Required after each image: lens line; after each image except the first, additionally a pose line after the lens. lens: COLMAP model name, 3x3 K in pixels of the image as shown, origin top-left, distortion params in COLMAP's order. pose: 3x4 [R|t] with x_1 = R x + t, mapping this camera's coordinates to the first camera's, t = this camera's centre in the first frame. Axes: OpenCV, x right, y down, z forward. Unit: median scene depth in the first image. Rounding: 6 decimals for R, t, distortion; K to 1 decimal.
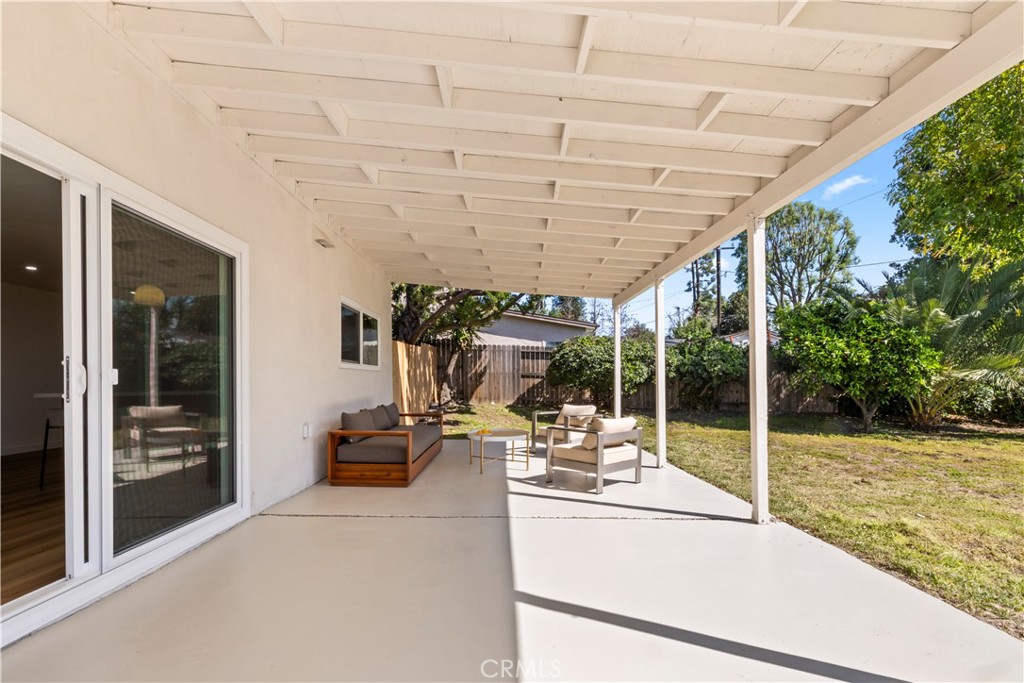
lens RADIAL K [[432.3, 0, 533.9], [0, 432.3, 376.7], [0, 0, 1]] dist [-0.004219, 0.000328]
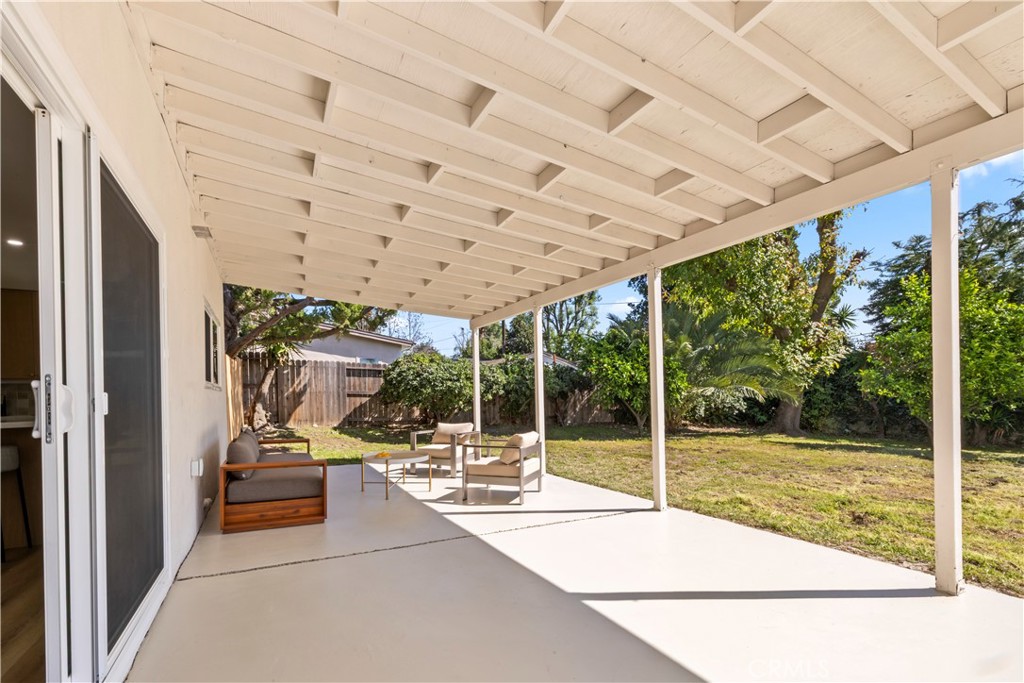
lens RADIAL K [[432.3, 0, 508.6], [0, 432.3, 390.0], [0, 0, 1]] dist [-0.004219, 0.000328]
pose [[0.901912, -0.005108, 0.431891, -0.147639], [0.009444, 0.999924, -0.007895, -0.002011], [-0.431817, 0.011200, 0.901891, 0.018131]]
